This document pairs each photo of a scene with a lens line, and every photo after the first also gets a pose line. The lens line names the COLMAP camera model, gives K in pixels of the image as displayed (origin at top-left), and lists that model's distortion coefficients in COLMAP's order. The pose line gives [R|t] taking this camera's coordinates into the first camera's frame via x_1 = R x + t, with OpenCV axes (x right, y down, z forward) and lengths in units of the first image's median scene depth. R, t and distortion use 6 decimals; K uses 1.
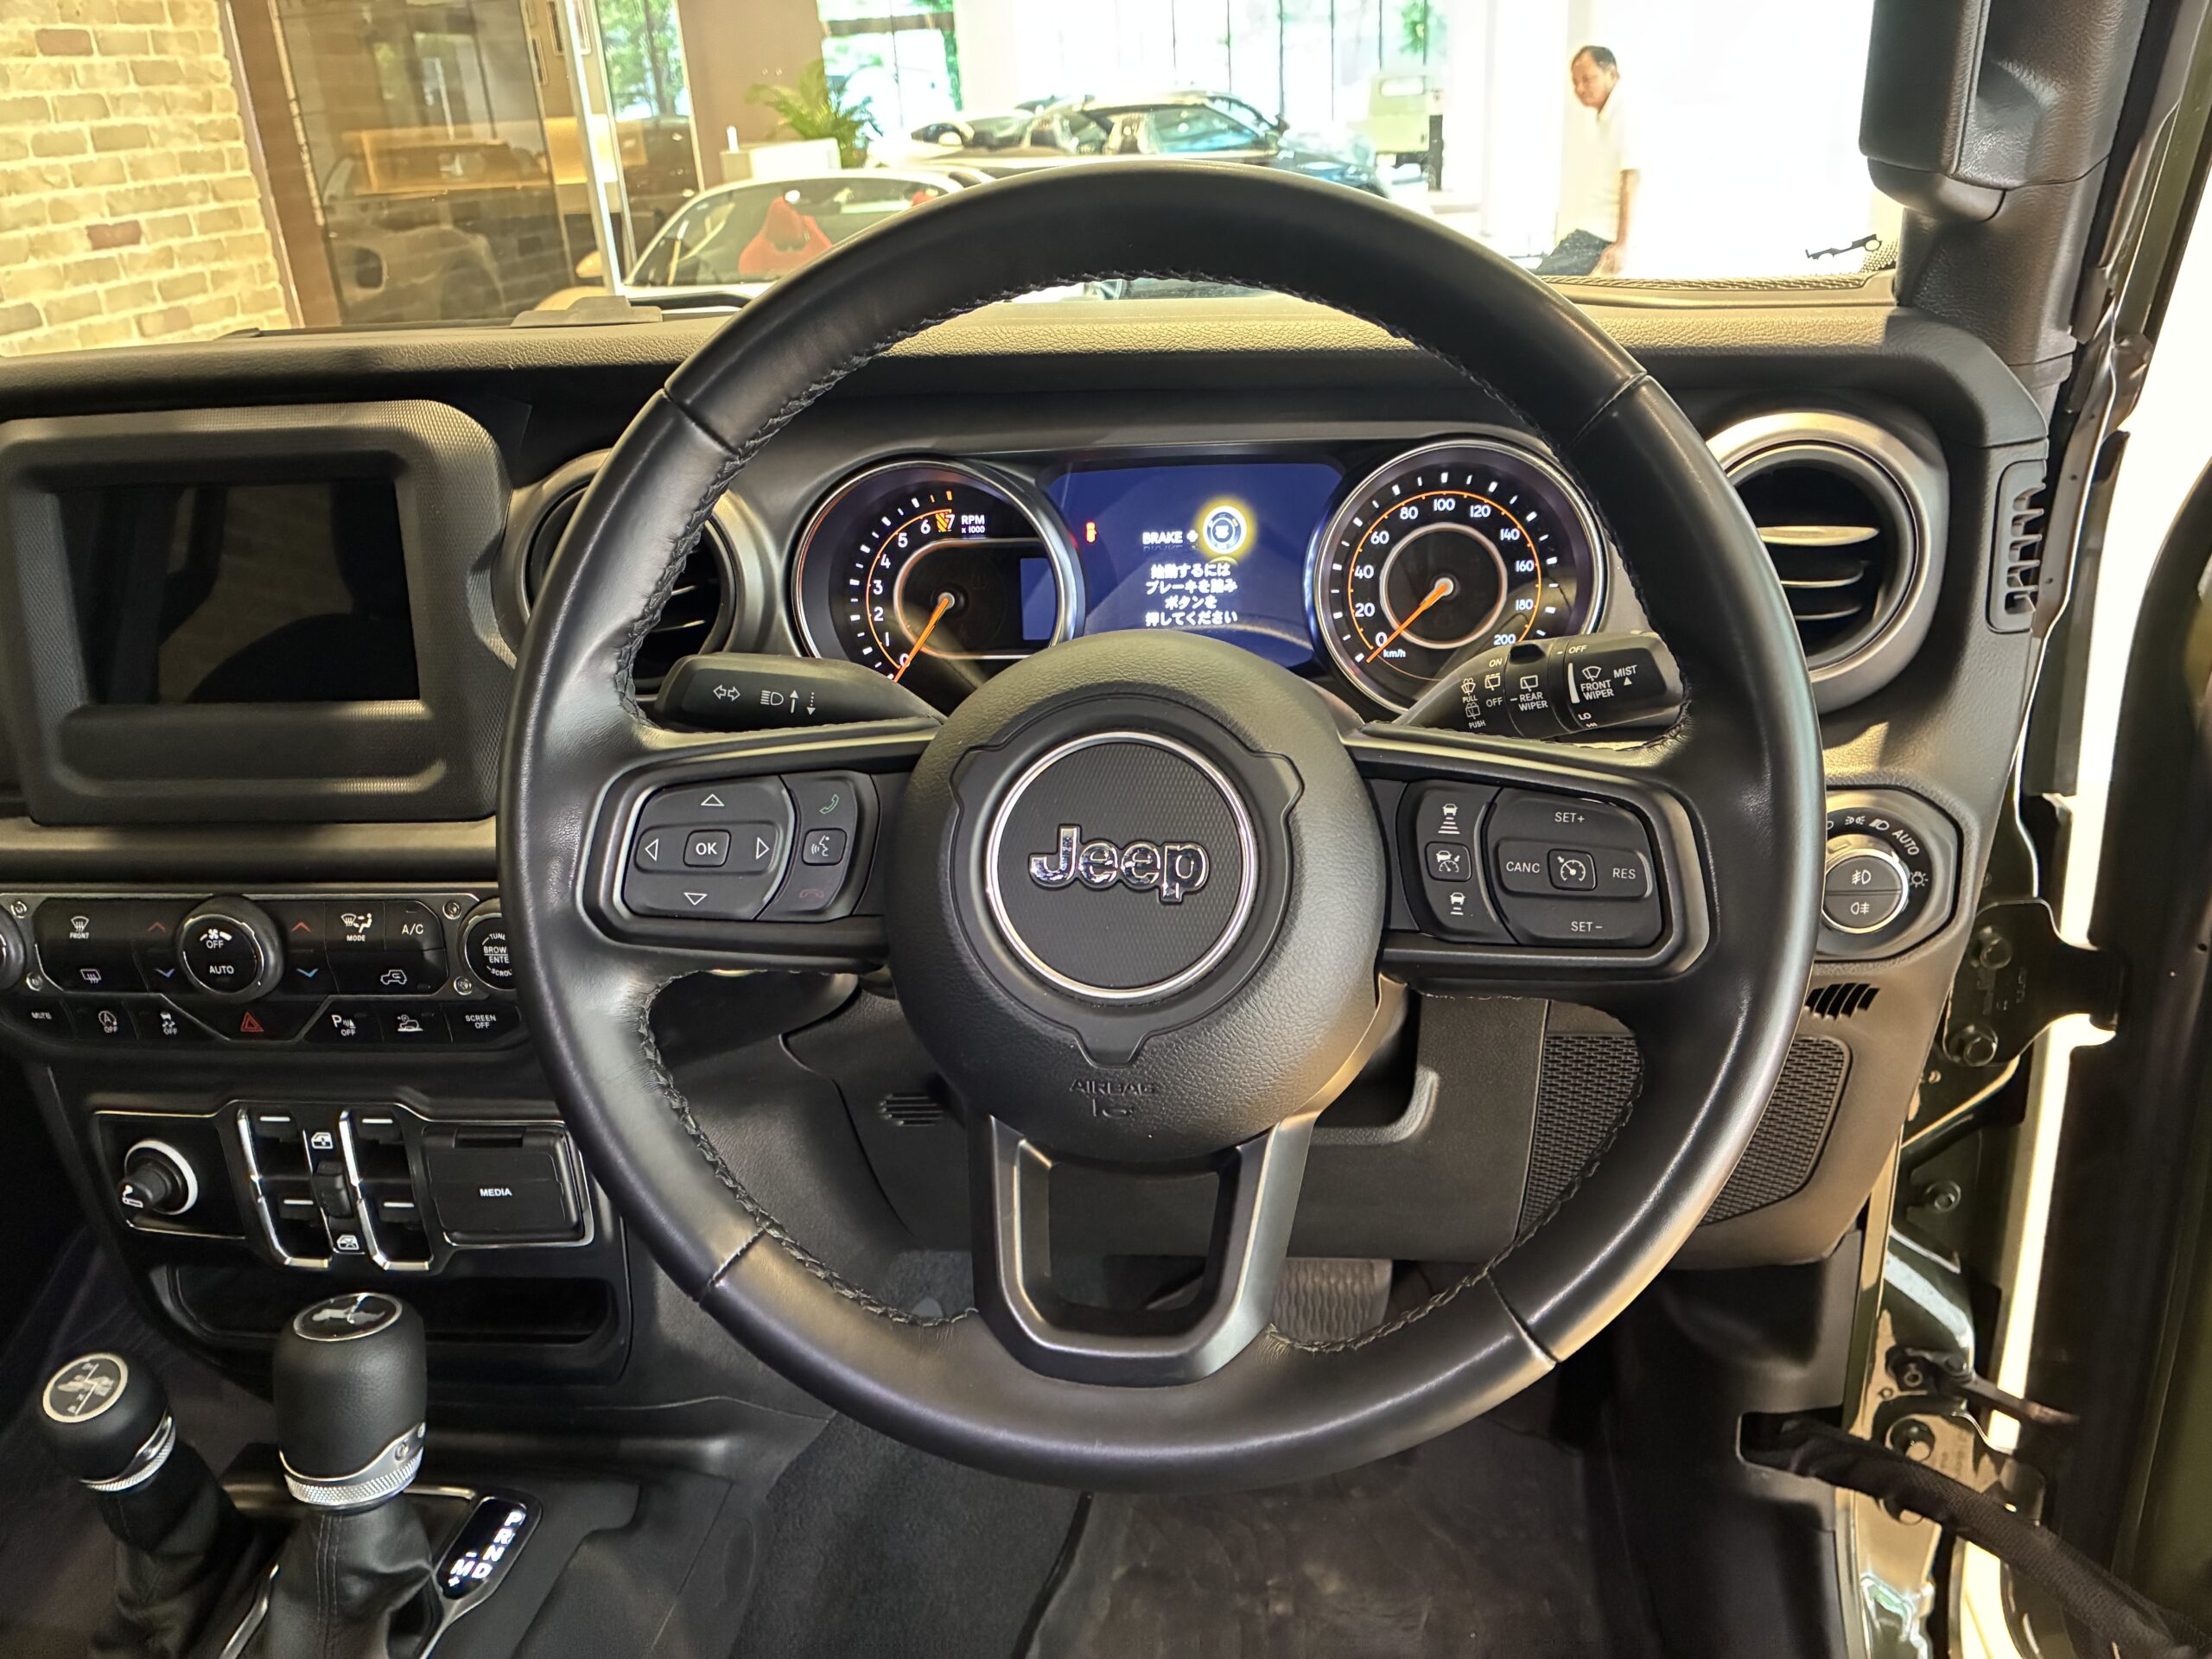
lens RADIAL K [[1705.1, 0, 1101.1], [0, 1705.1, 814.0], [0, 0, 1]] dist [0.016738, -0.038361]
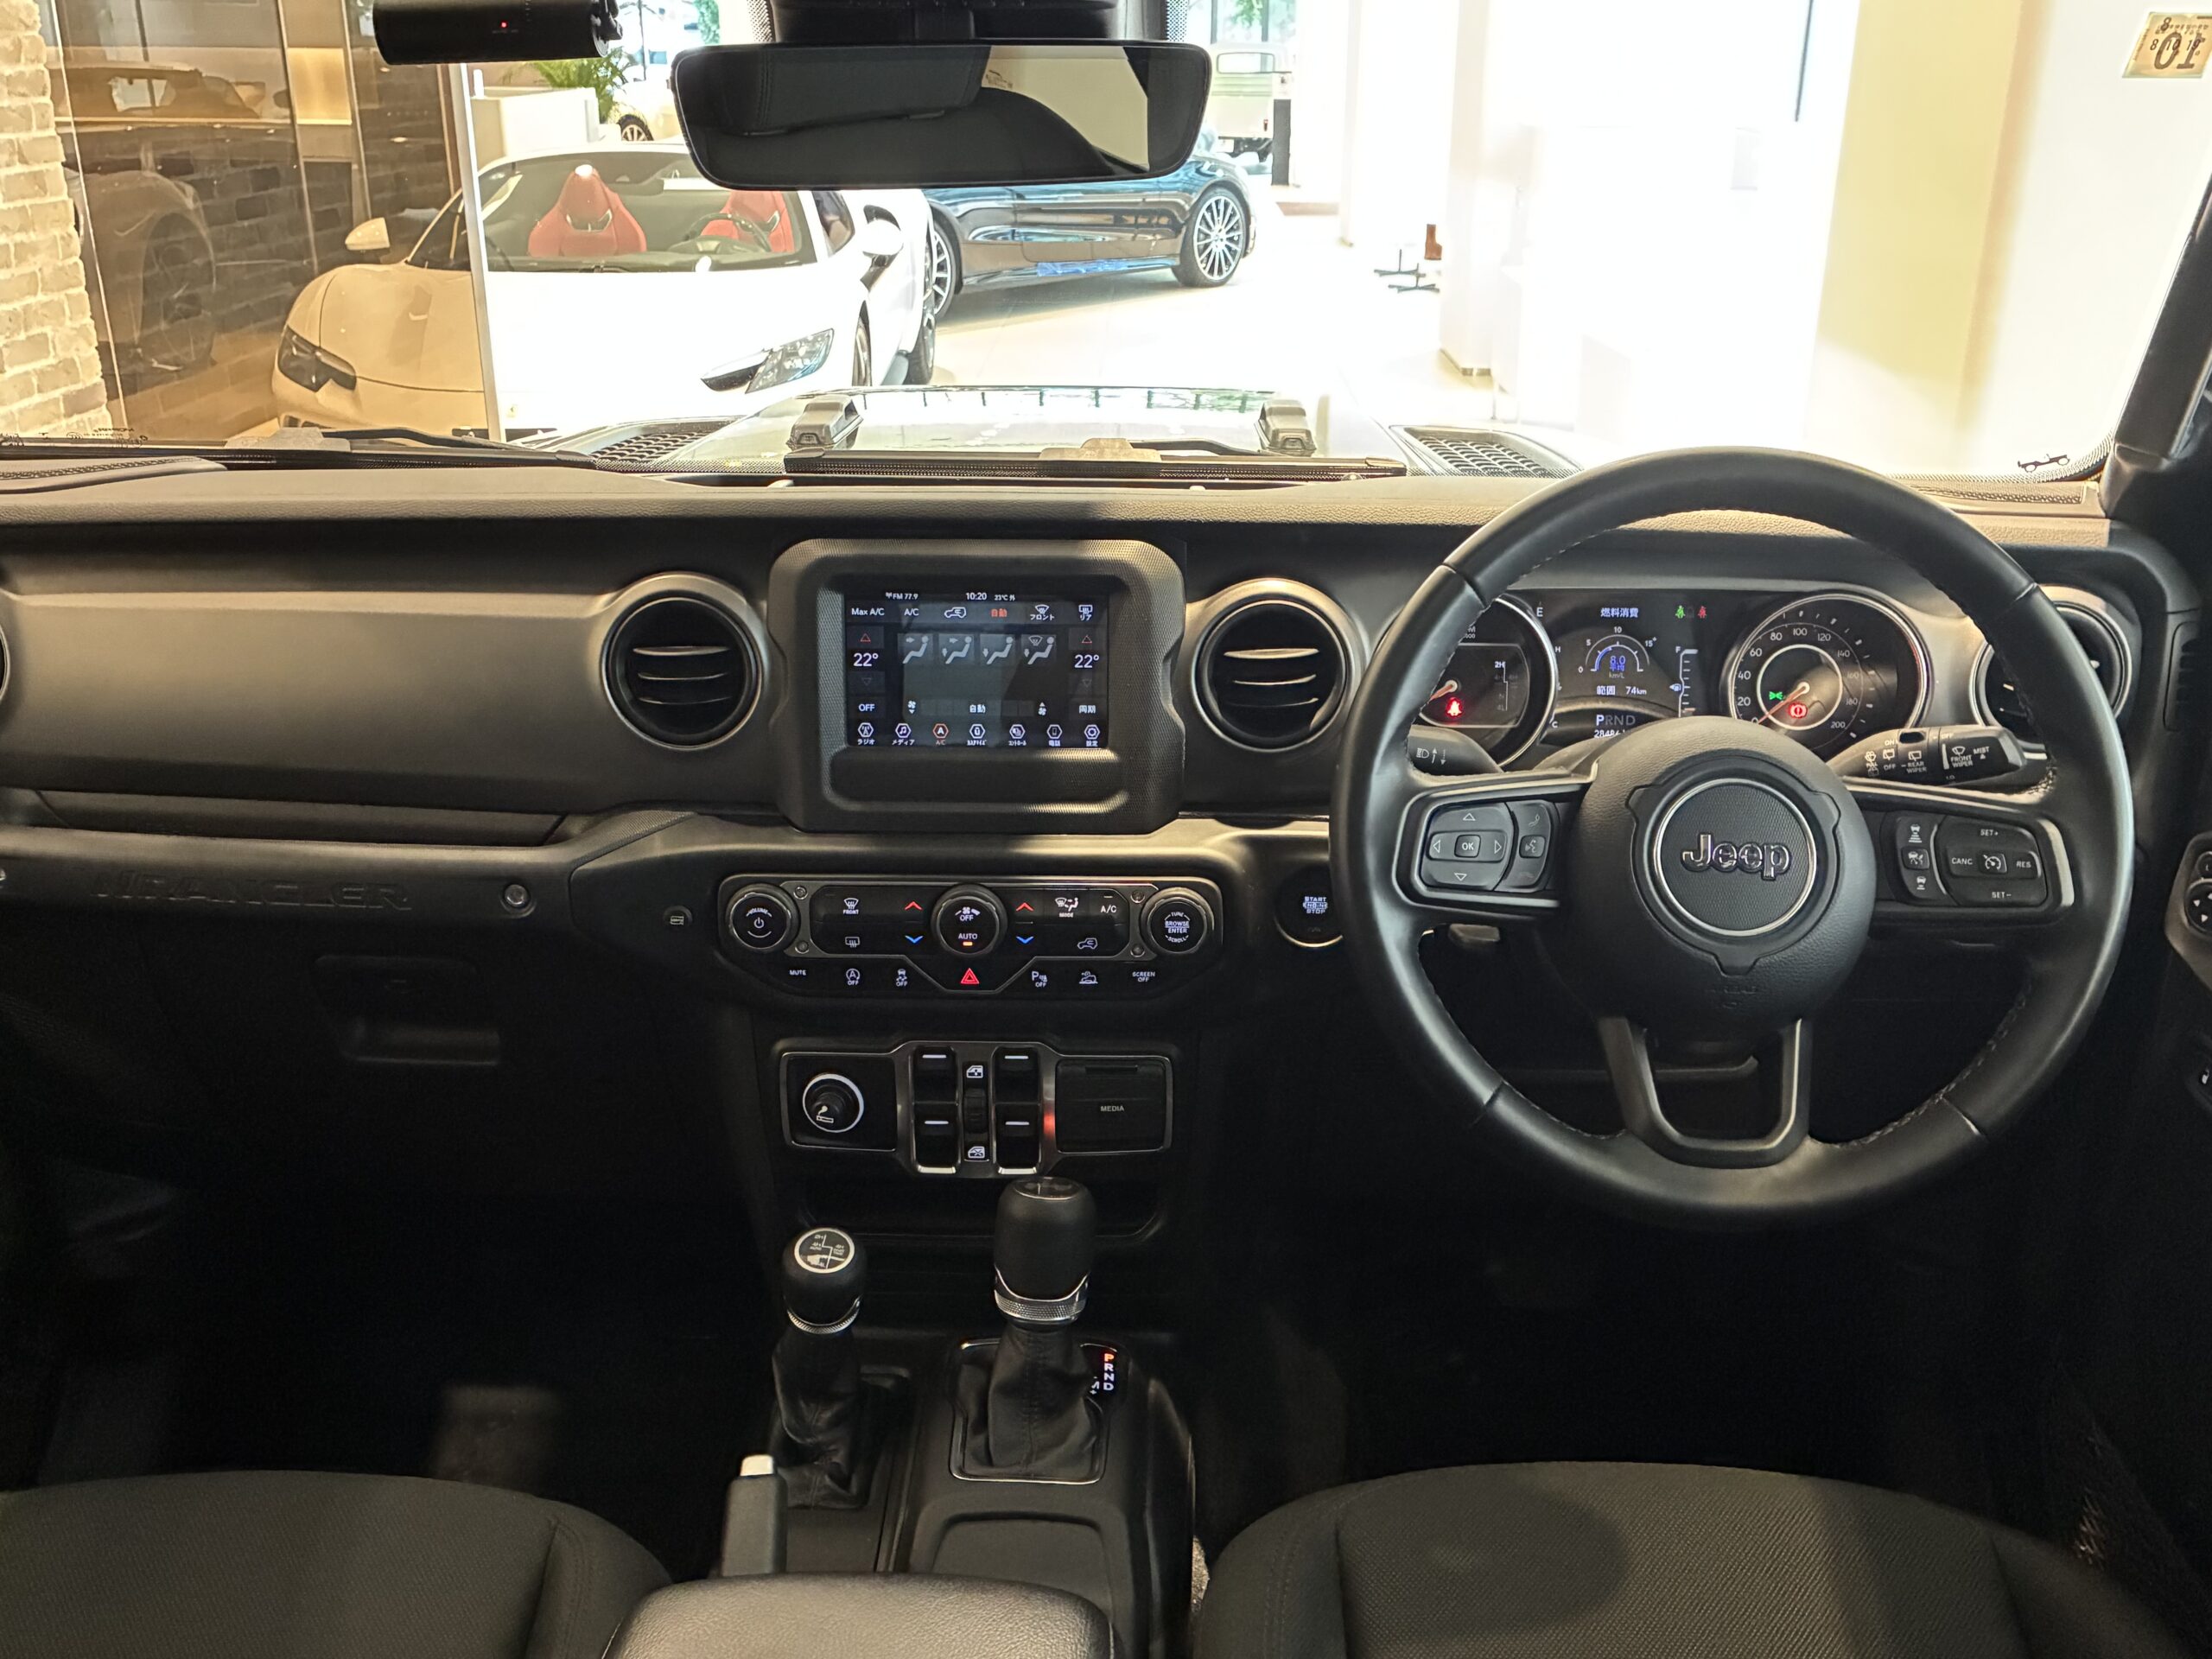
lens RADIAL K [[2018.1, 0, 1104.8], [0, 2018.1, 836.5], [0, 0, 1]] dist [0.000735, 0.006908]
pose [[0.992972, 0.020260, 0.116605, -0.585664], [-0.016950, 0.999427, -0.029311, 0.054837], [-0.117132, 0.027129, 0.992746, -0.641418]]
